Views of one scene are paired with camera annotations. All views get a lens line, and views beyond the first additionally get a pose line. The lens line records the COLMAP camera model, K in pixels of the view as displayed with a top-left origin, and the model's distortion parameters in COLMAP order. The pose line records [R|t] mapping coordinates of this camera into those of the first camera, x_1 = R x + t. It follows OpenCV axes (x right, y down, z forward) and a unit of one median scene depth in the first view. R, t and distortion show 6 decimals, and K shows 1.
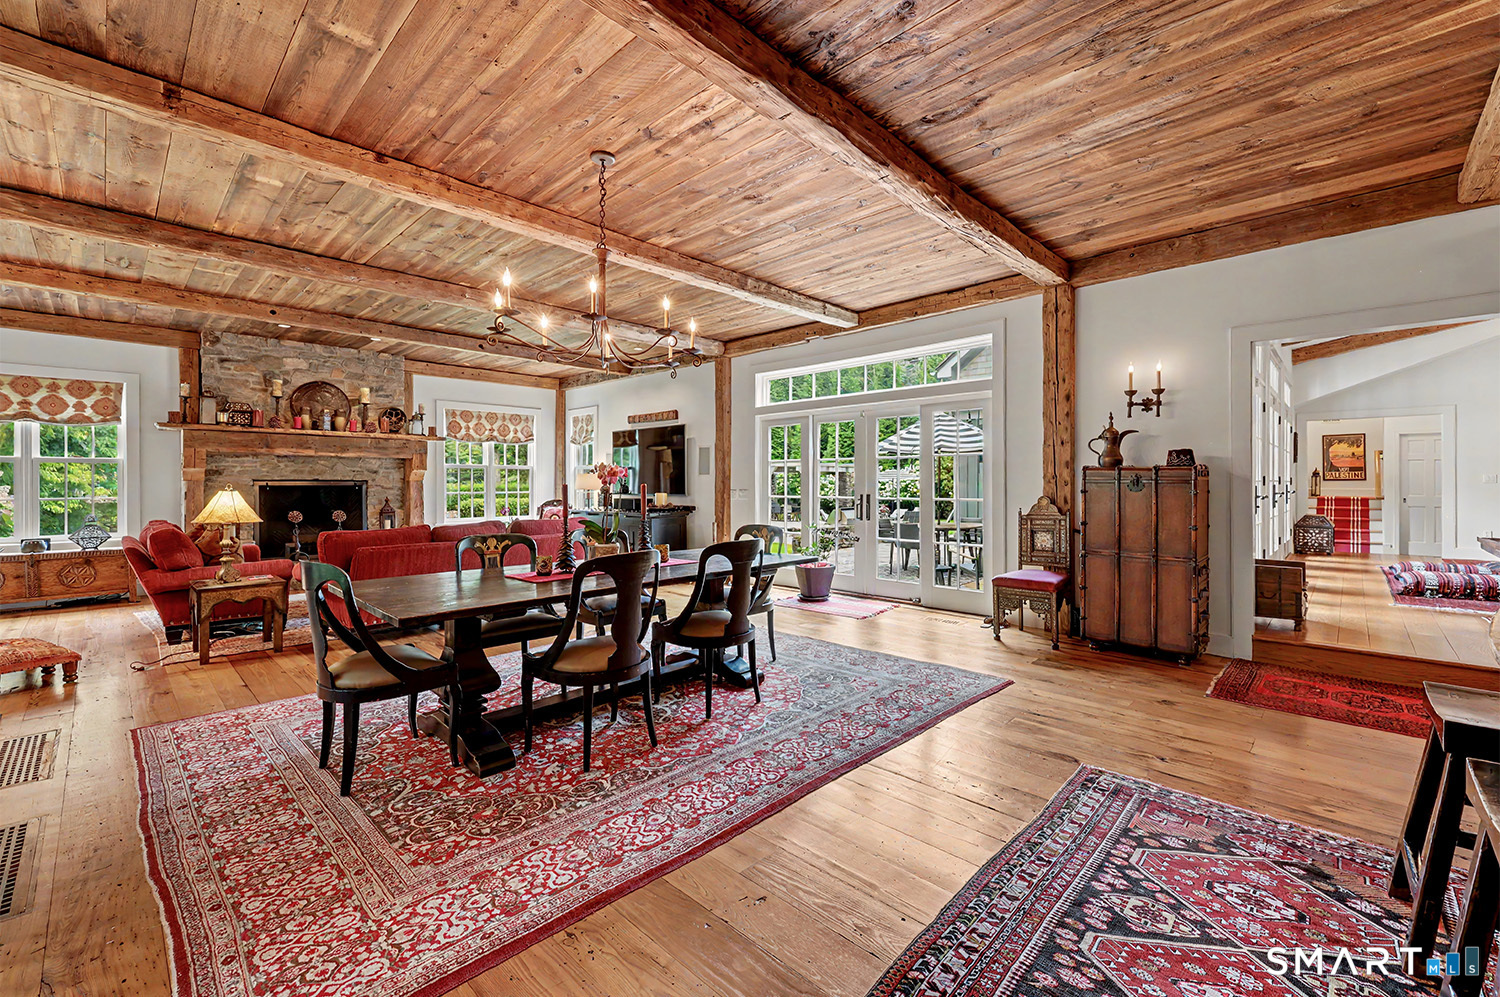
lens RADIAL K [[631.0, 0, 750.7], [0, 631.0, 481.6], [0, 0, 1]] dist [-0.000534, -0.000157]
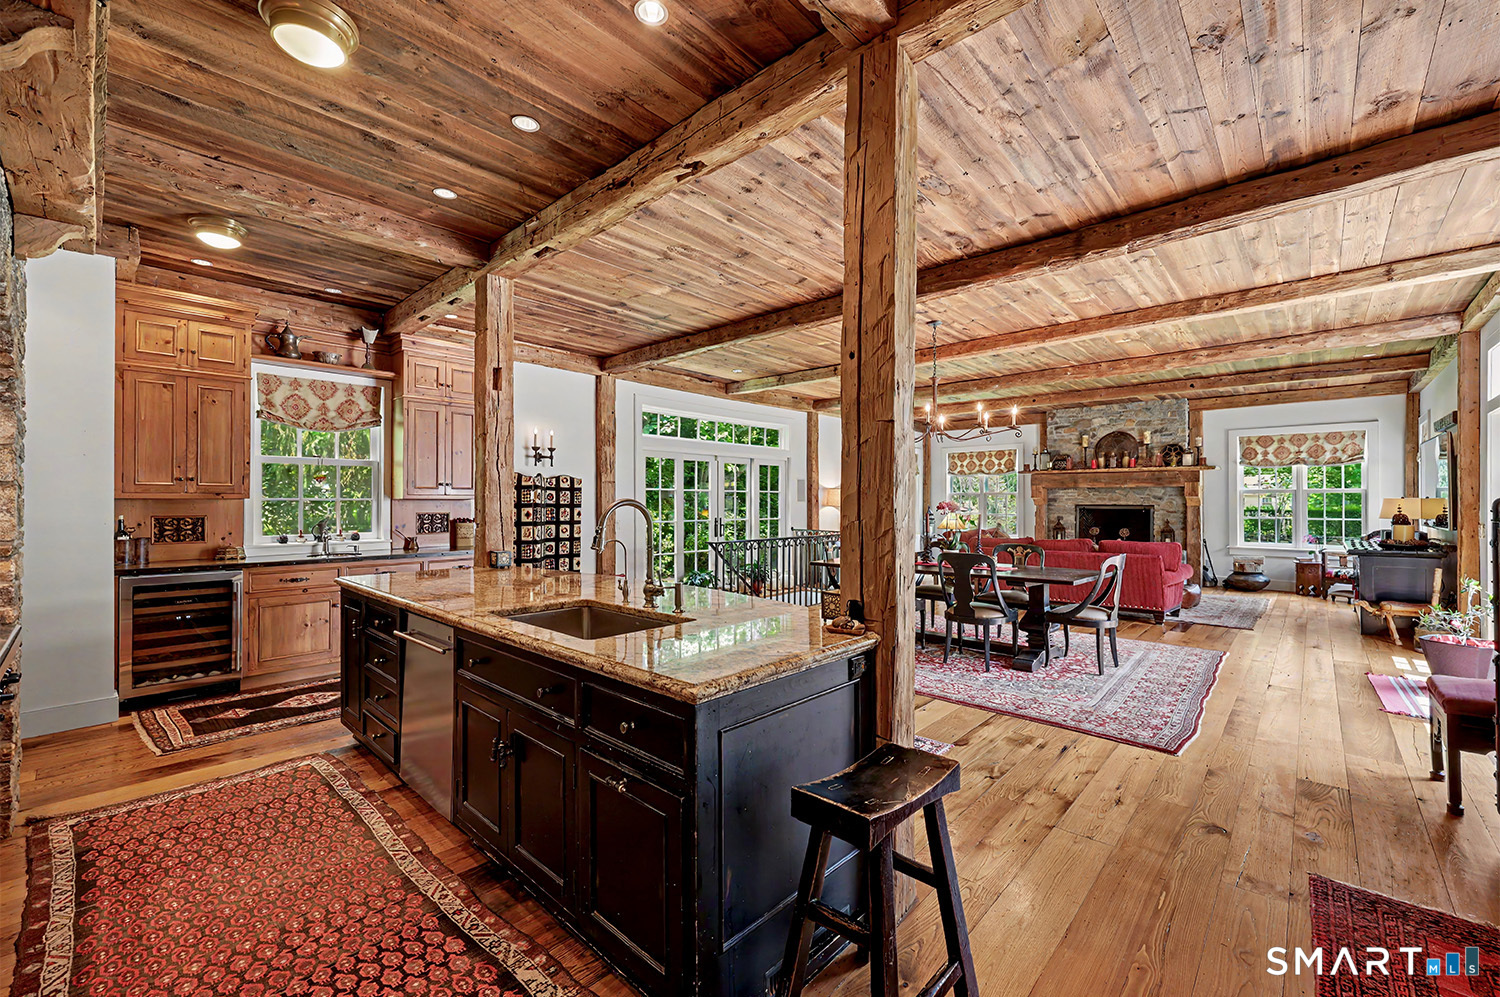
lens RADIAL K [[606.1, 0, 755.6], [0, 606.1, 494.7], [0, 0, 1]] dist [-0.000316, -0.000019]
pose [[0.028254, -0.008512, -0.999565, 0.593785], [0.000115, 0.999964, -0.008512, -0.013358], [0.999601, 0.000126, 0.028254, 0.198885]]
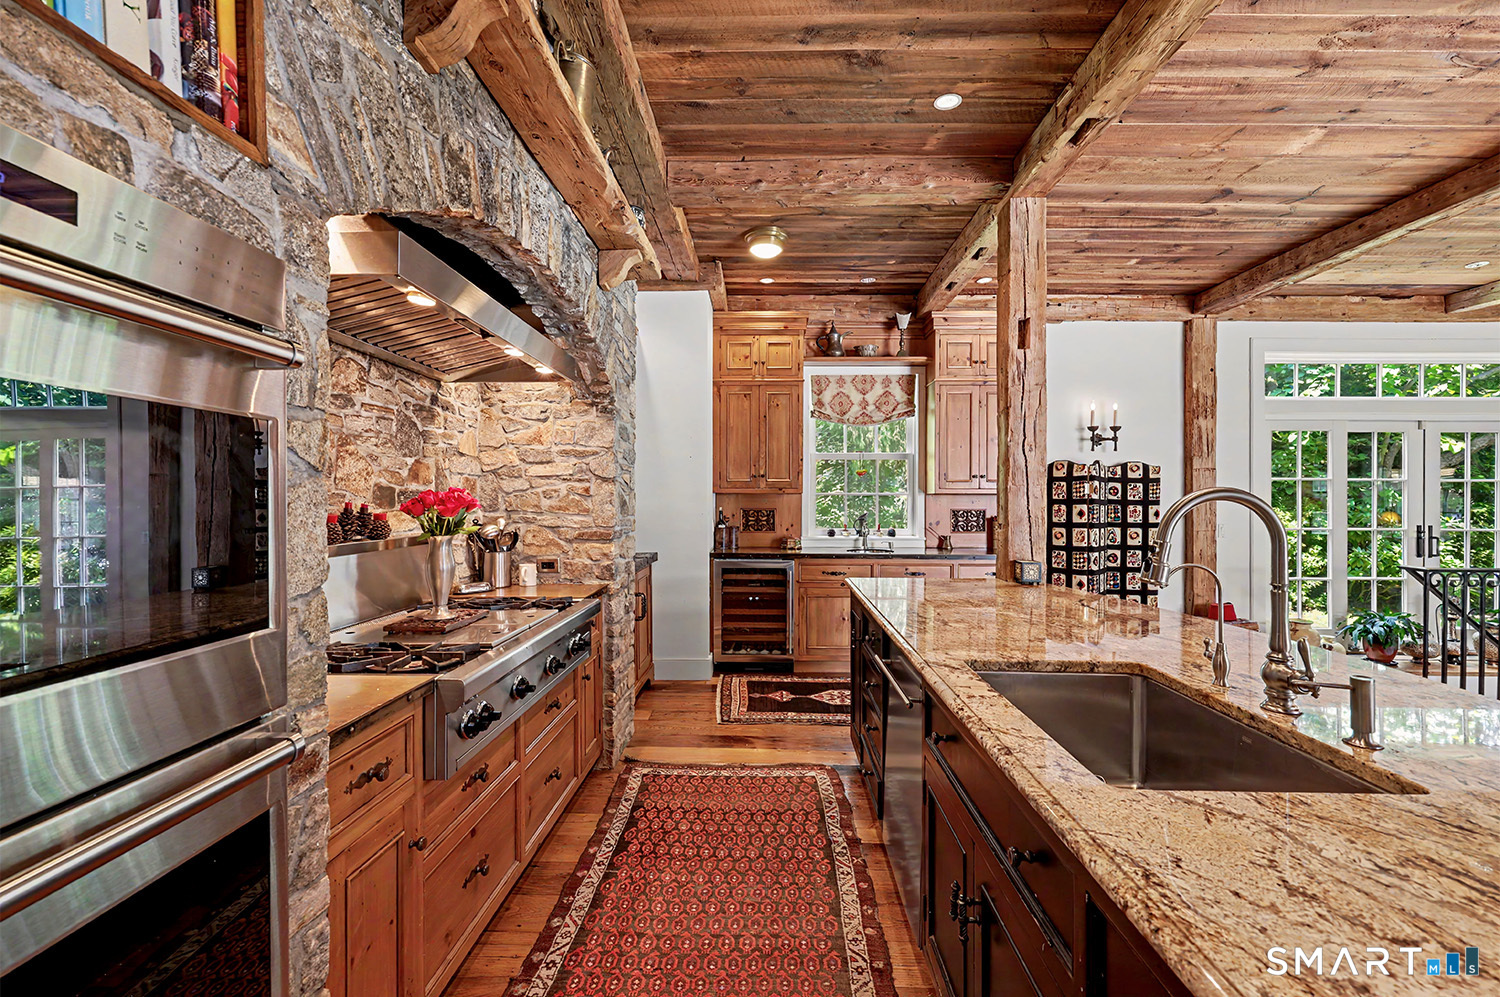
lens RADIAL K [[650.9, 0, 750.0], [0, 650.9, 498.5], [0, 0, 1]] dist [0.000298, -0.000277]
pose [[-0.735970, 0.002123, -0.677011, 0.501412], [-0.000620, 0.999993, 0.003810, -0.011879], [0.677014, 0.003224, -0.735963, 0.185472]]
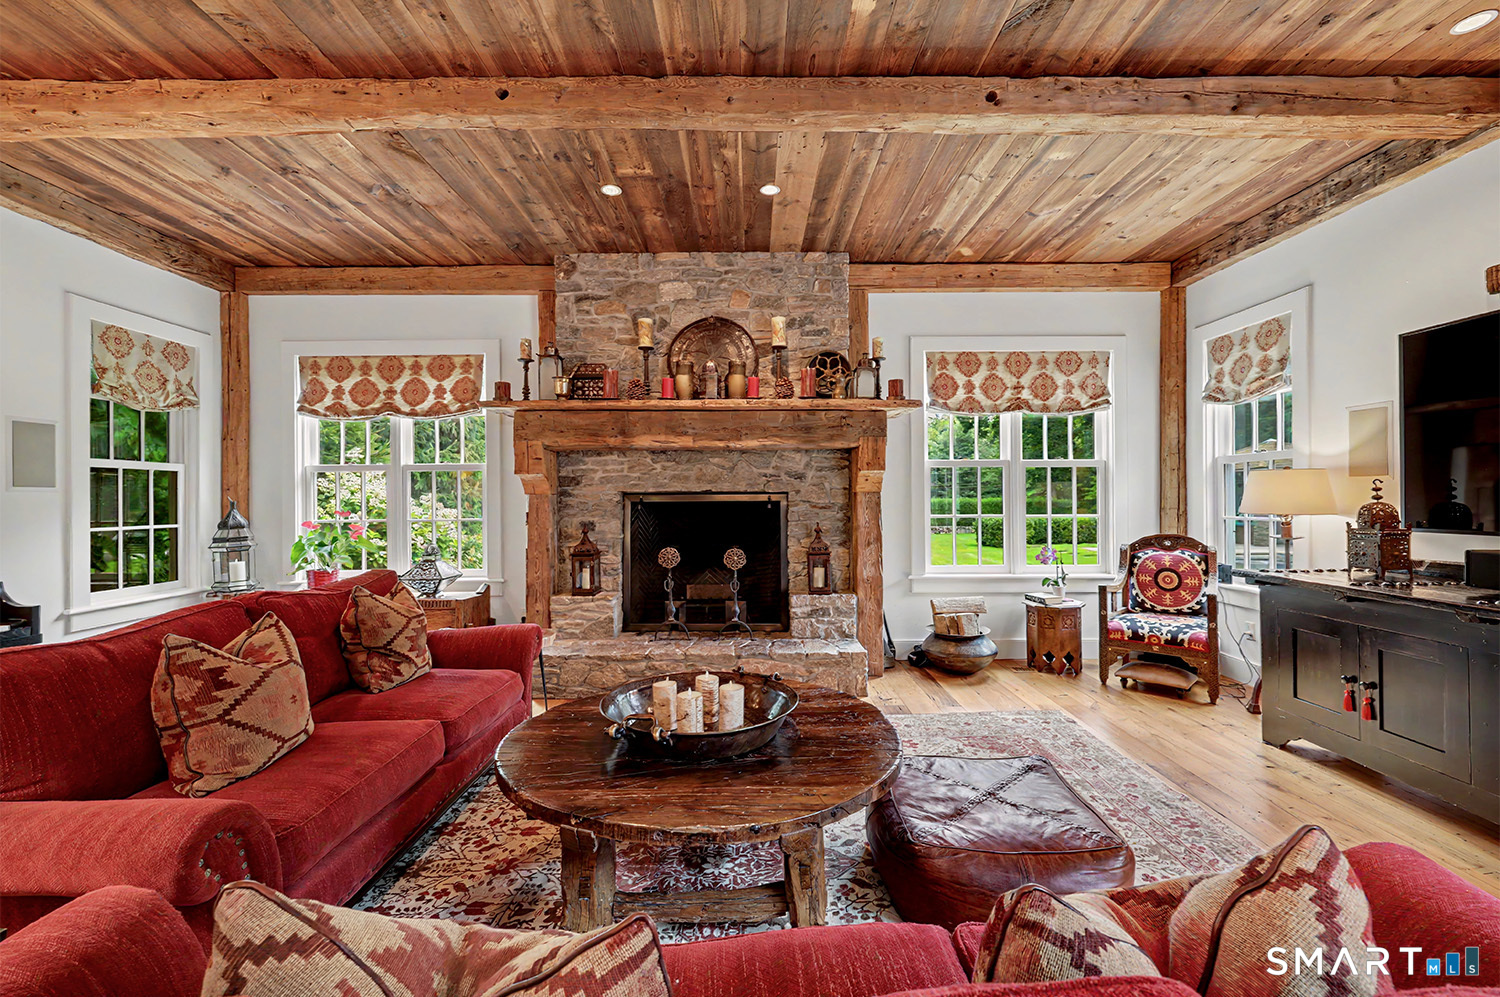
lens RADIAL K [[606.1, 0, 755.6], [0, 606.1, 494.7], [0, 0, 1]] dist [-0.000316, -0.000019]
pose [[0.705864, -0.006274, -0.708320, -0.277360], [0.005435, 0.999979, -0.003442, 0.001788], [0.708327, -0.001420, 0.705883, 0.655828]]
